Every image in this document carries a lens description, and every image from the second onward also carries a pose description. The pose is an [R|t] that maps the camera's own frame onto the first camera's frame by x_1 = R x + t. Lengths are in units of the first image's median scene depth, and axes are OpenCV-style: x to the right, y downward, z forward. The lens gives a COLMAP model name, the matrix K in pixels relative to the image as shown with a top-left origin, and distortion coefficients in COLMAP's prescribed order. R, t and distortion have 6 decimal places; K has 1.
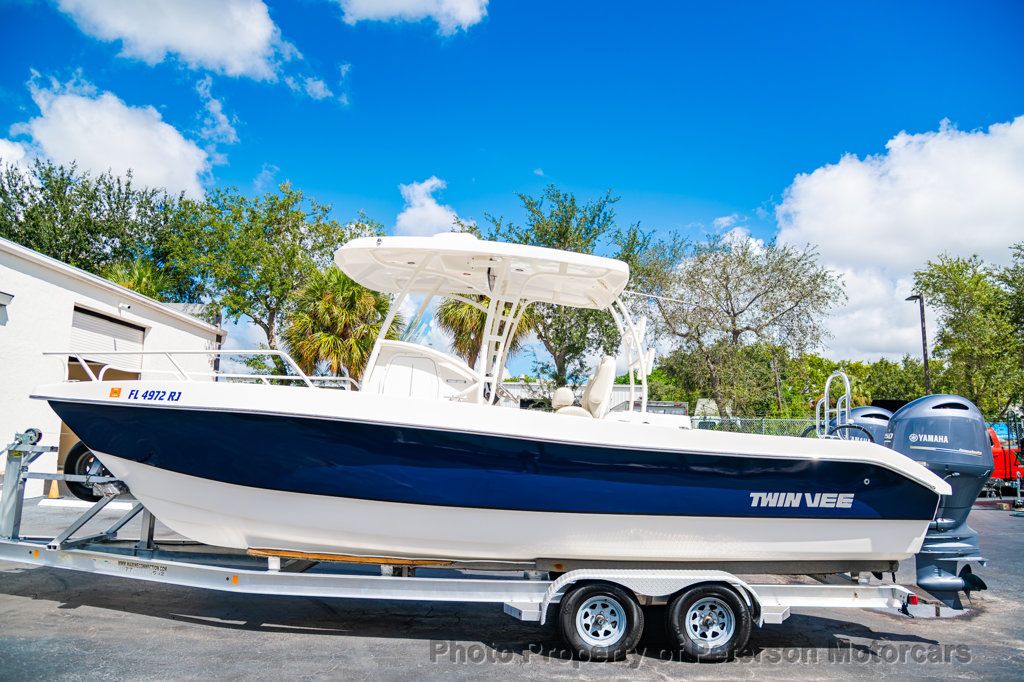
lens RADIAL K [[691.3, 0, 512.0], [0, 691.3, 341.0], [0, 0, 1]] dist [-0.121375, 0.068383]
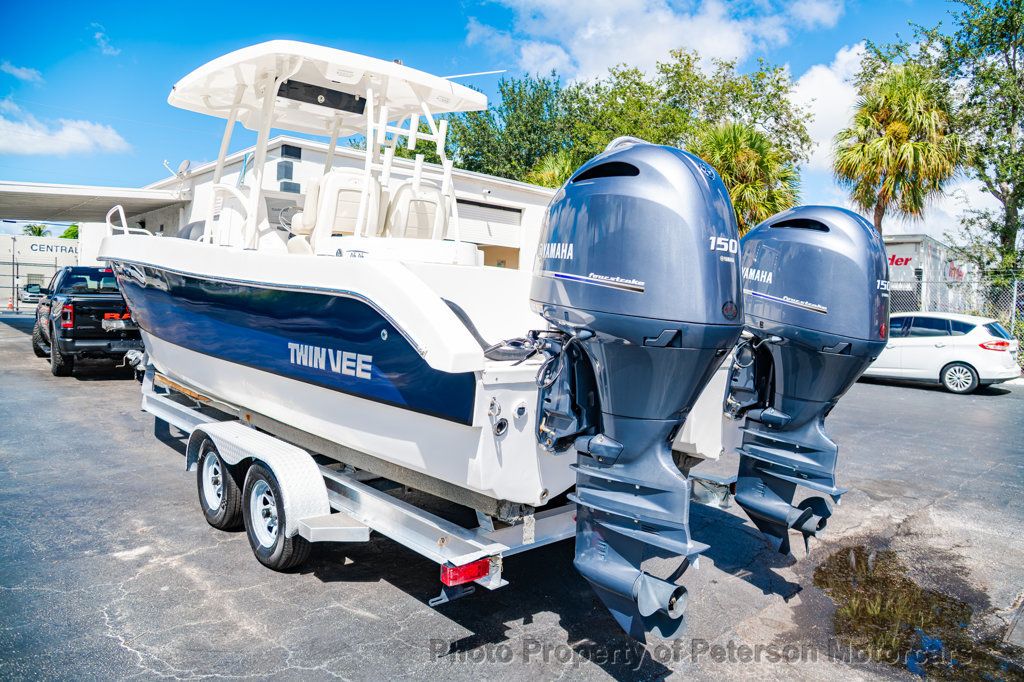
lens RADIAL K [[691.3, 0, 512.0], [0, 691.3, 341.0], [0, 0, 1]] dist [-0.121375, 0.068383]
pose [[0.693458, 0.039407, -0.719419, 0.988991], [0.084369, 0.987192, 0.135399, 0.149961], [0.715541, -0.154590, 0.681251, 0.700482]]
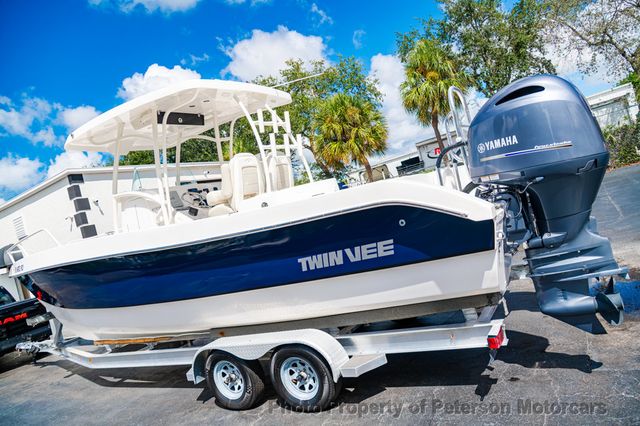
lens RADIAL K [[443.2, 0, 320.0], [0, 443.2, 213.0], [0, 0, 1]] dist [-0.121346, 0.074692]
pose [[0.826263, -0.248942, -0.505290, 0.732951], [0.345839, 0.932262, 0.106225, 0.100470], [0.444618, -0.262518, 0.856387, 0.464661]]
